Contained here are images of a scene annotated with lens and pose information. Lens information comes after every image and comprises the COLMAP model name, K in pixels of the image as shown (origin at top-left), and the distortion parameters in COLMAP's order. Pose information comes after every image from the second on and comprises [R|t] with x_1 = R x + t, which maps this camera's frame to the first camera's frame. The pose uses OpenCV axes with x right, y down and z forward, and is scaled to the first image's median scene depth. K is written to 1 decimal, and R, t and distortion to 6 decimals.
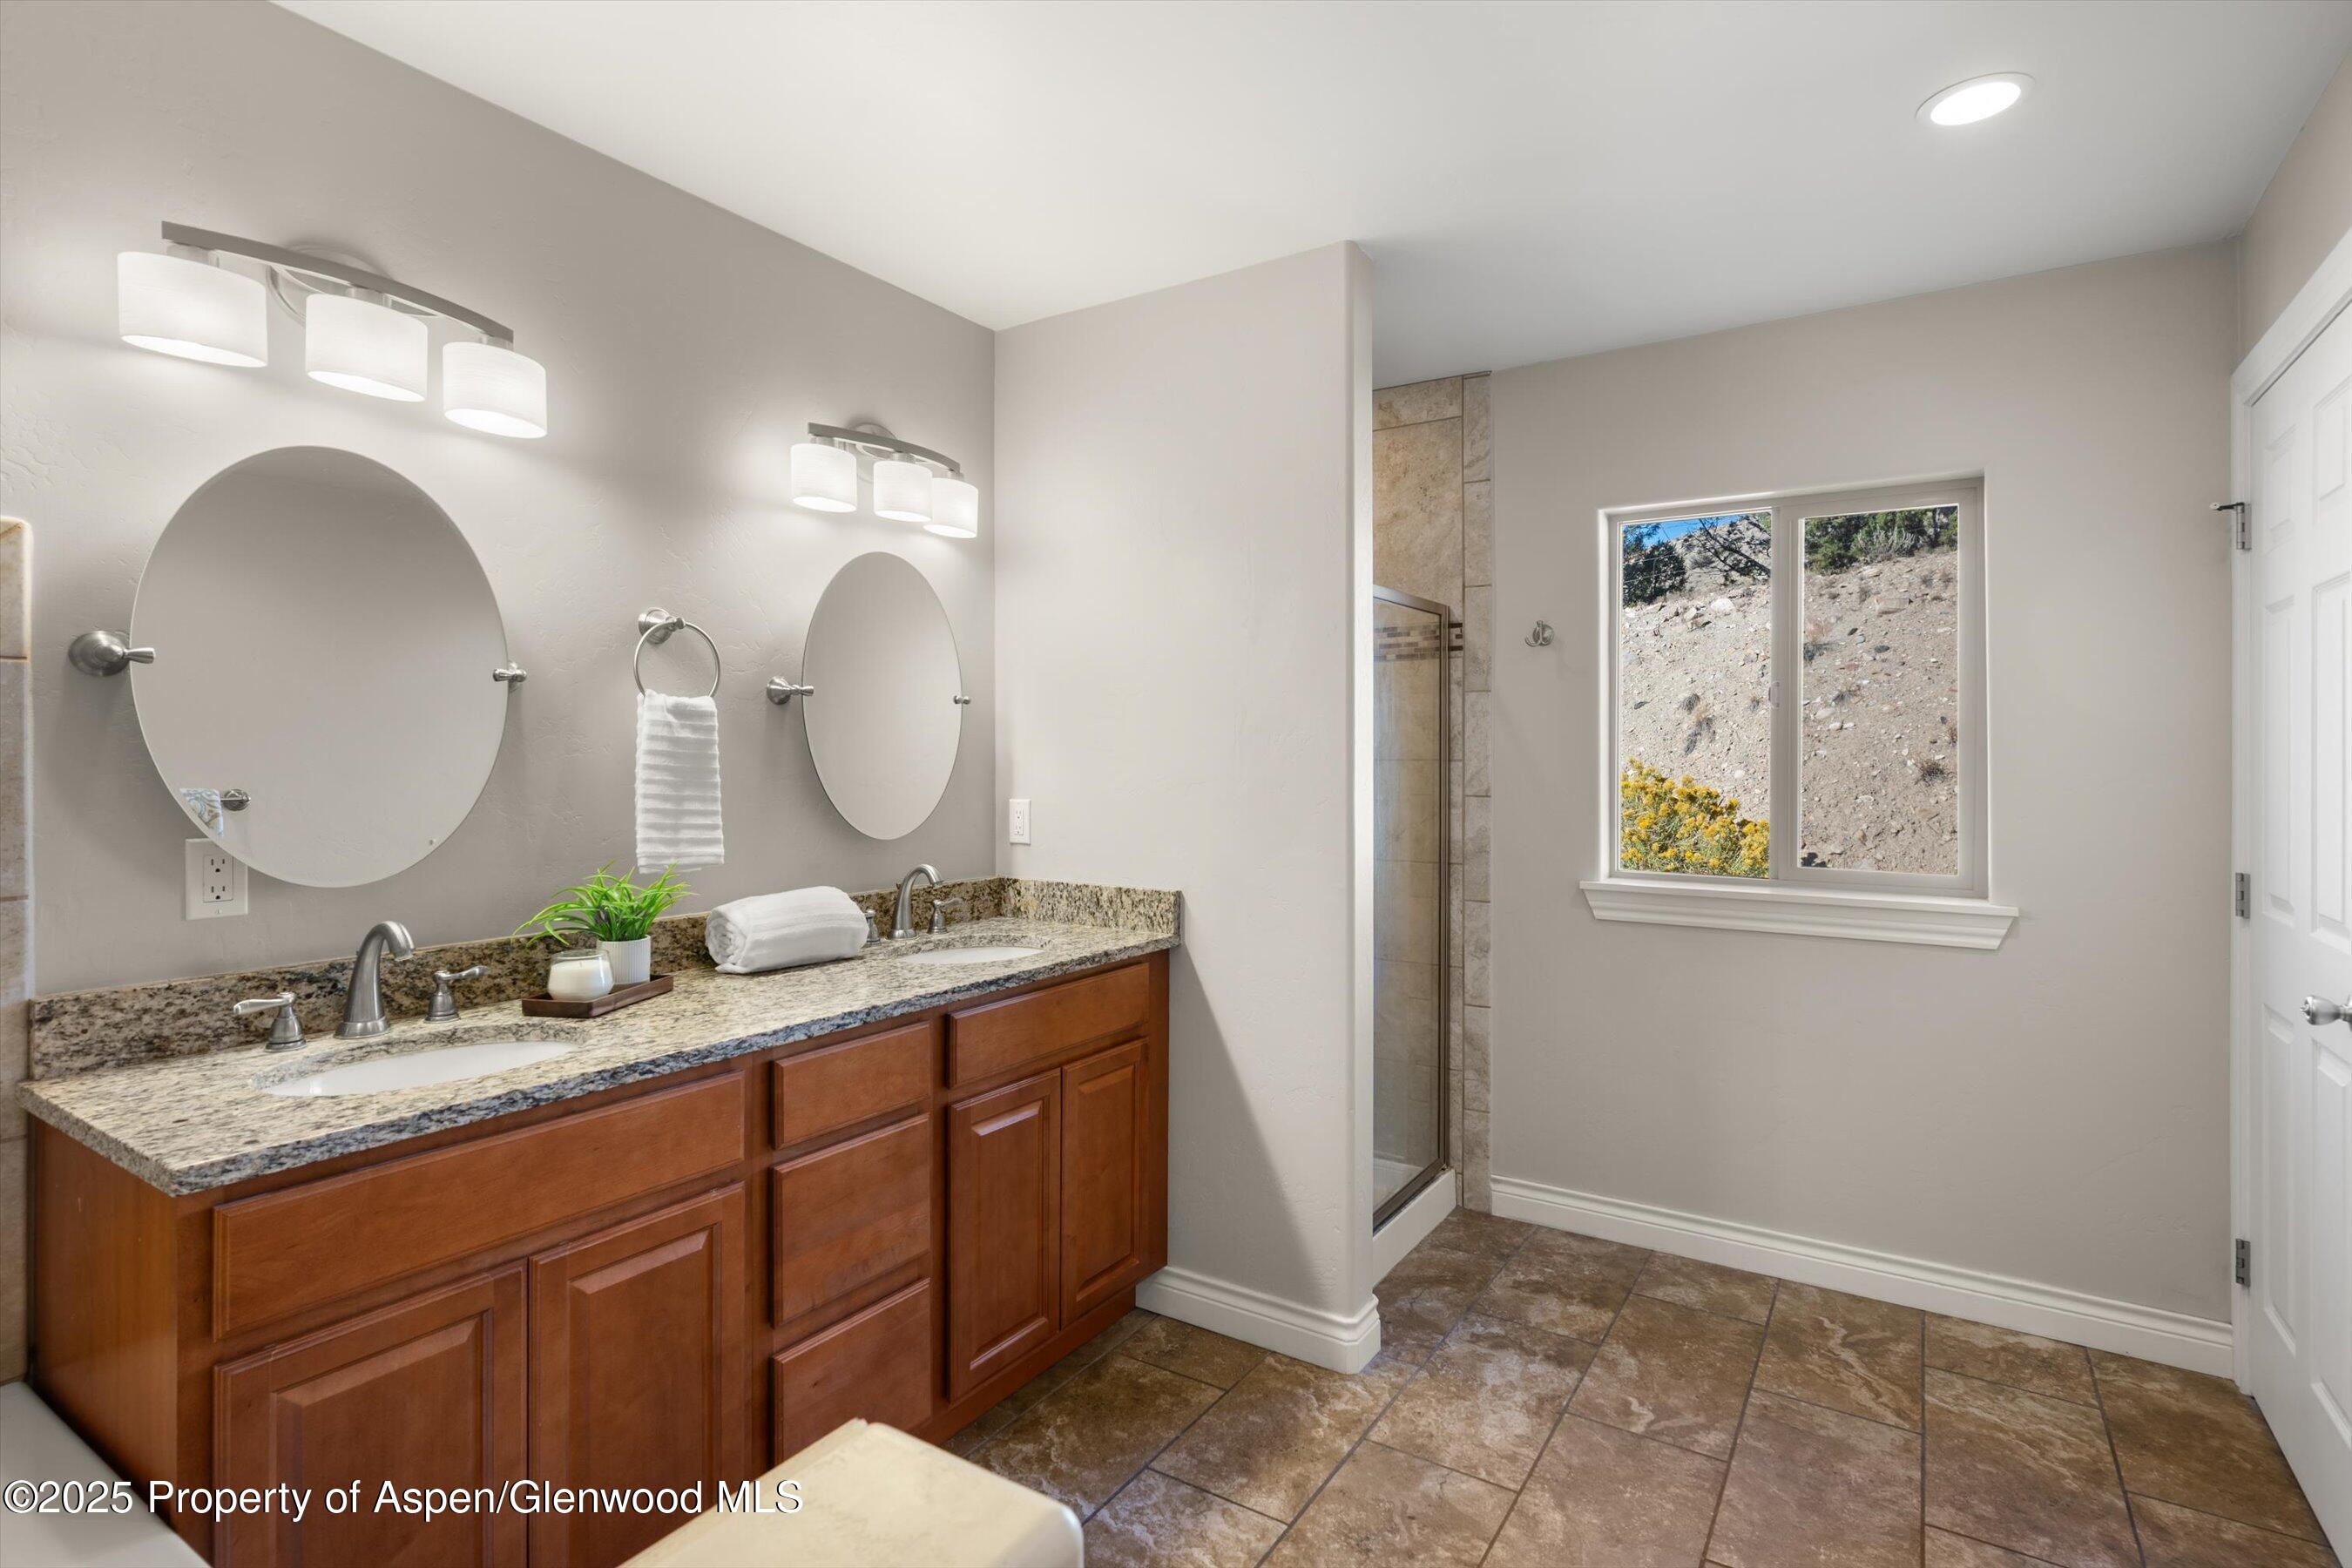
lens RADIAL K [[1132.6, 0, 1175.3], [0, 1132.6, 768.3], [0, 0, 1]] dist [0.005771, 0.000650]
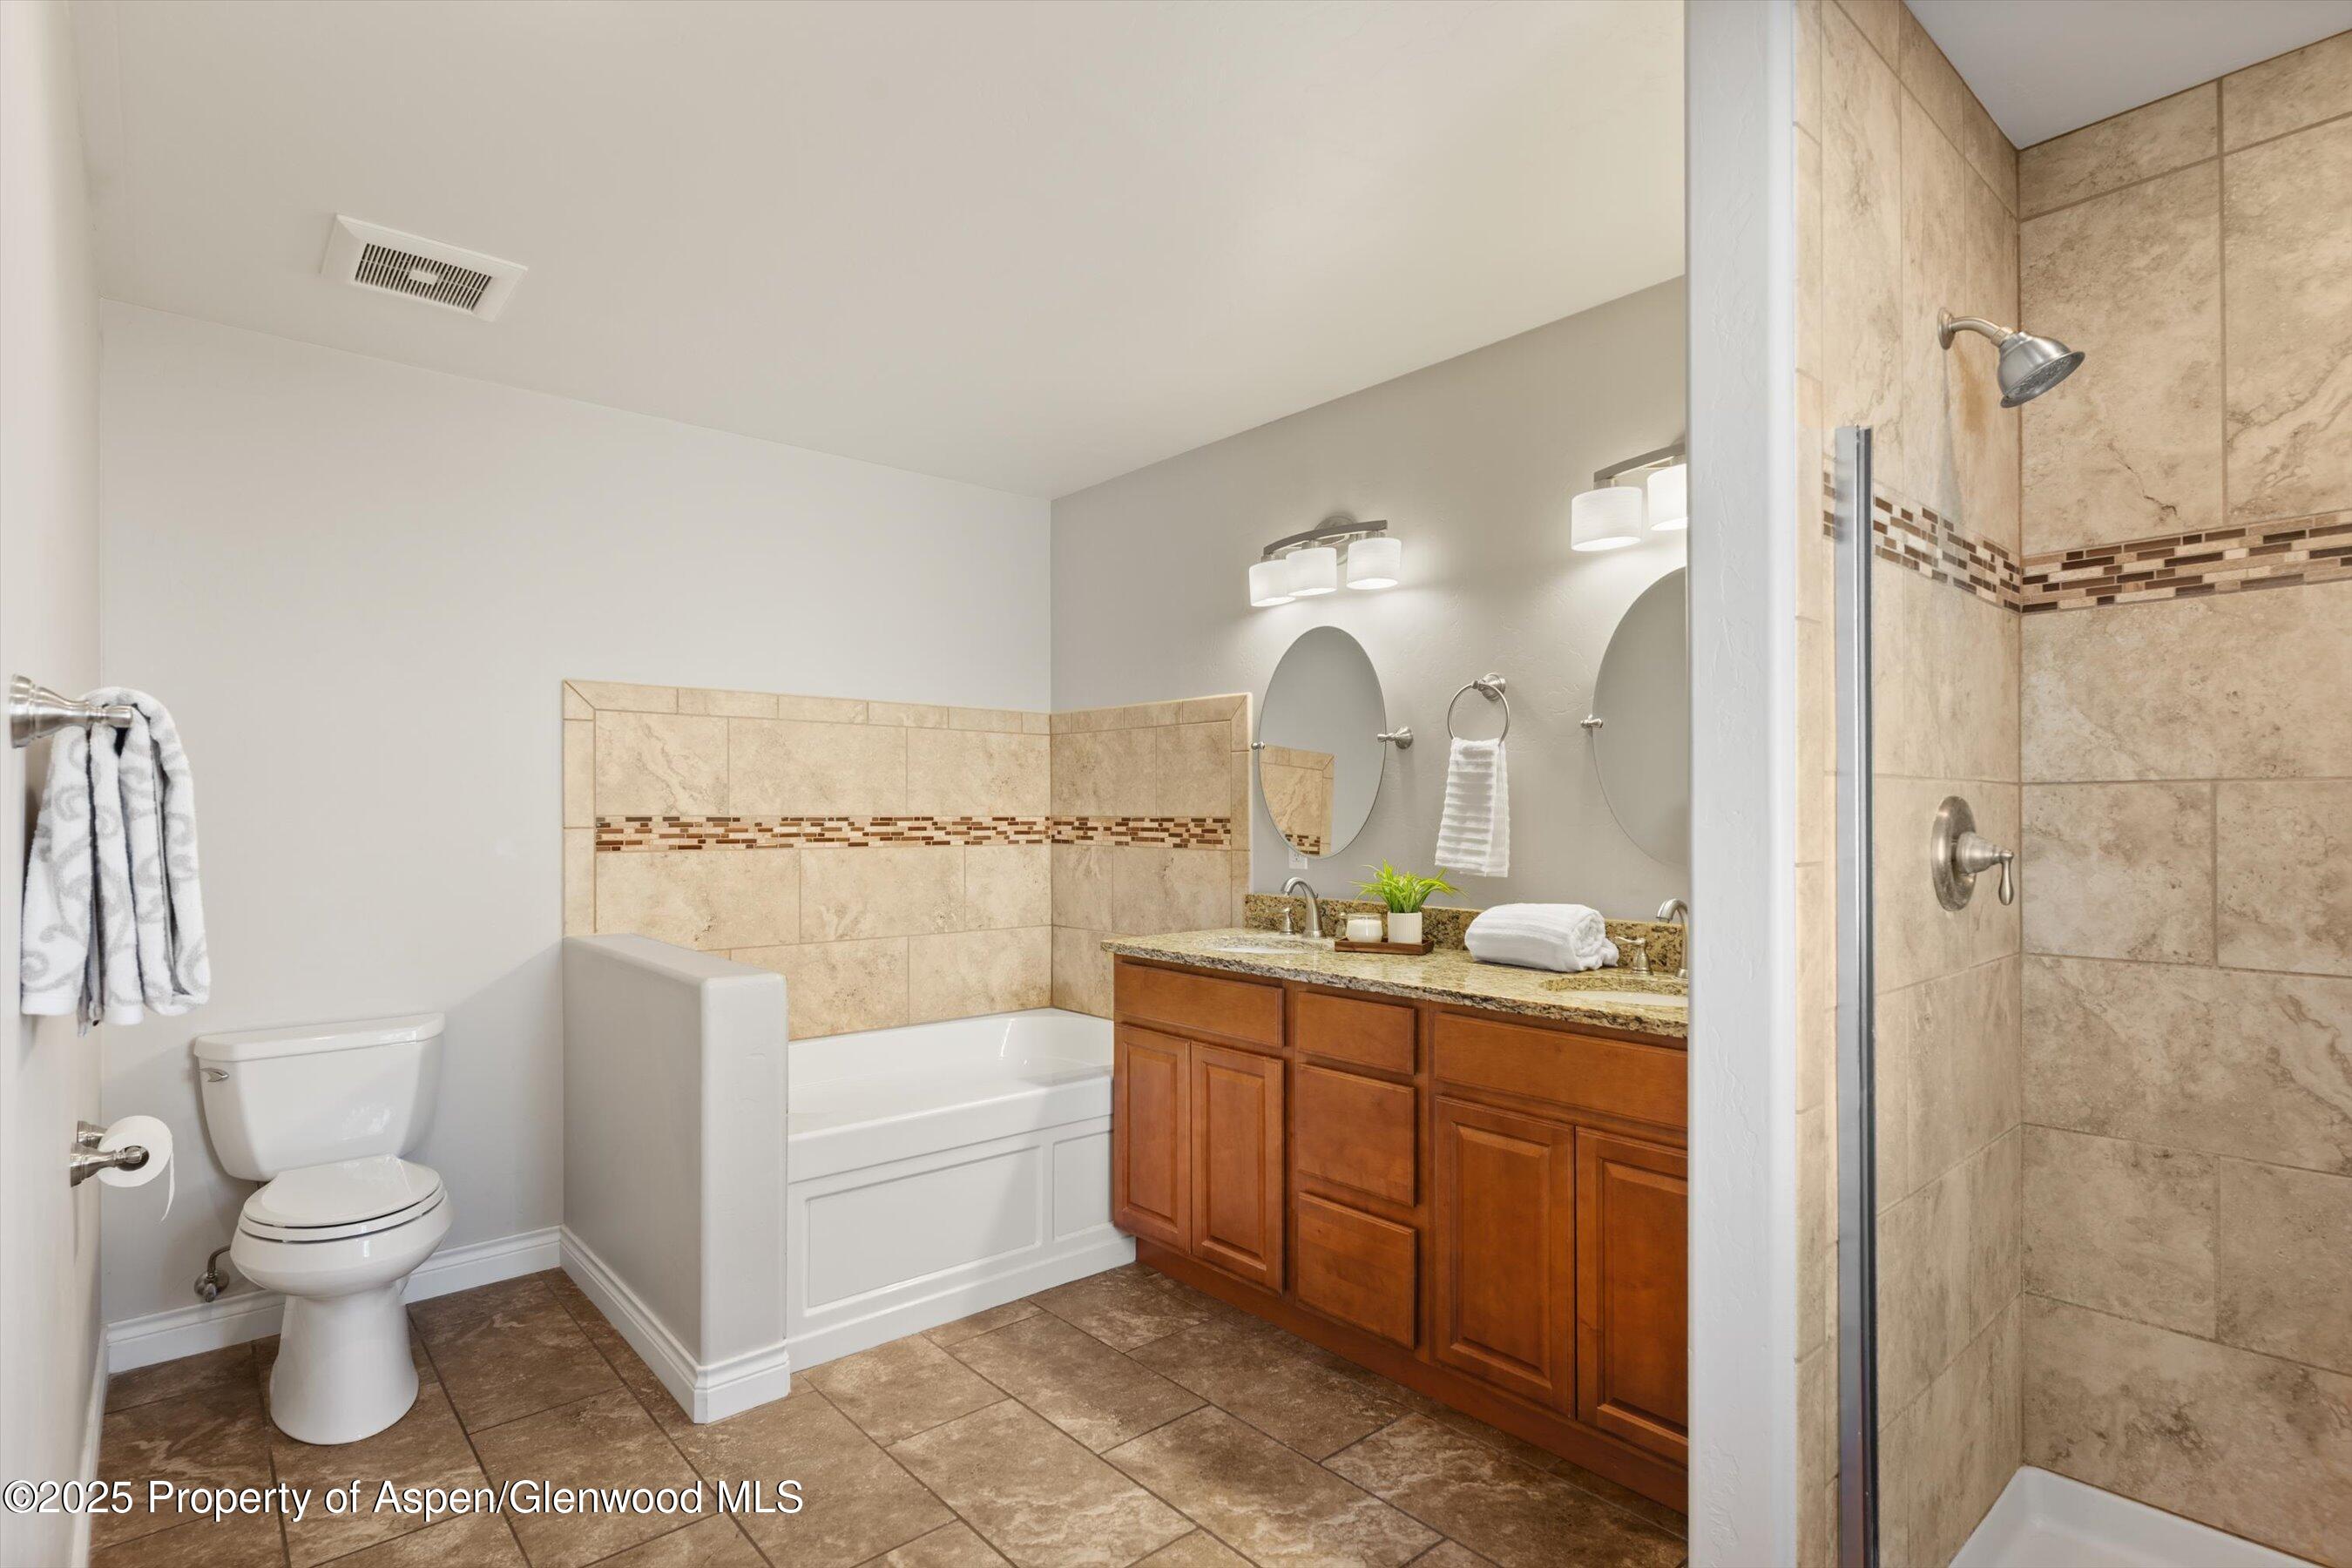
lens RADIAL K [[1142.4, 0, 1180.5], [0, 1142.4, 813.7], [0, 0, 1]] dist [-0.000083, 0.000111]
pose [[-0.260093, 0.004188, -0.965574, 0.945550], [-0.005532, 0.999968, 0.005827, 0.015312], [0.965568, 0.006858, -0.260062, 1.037432]]
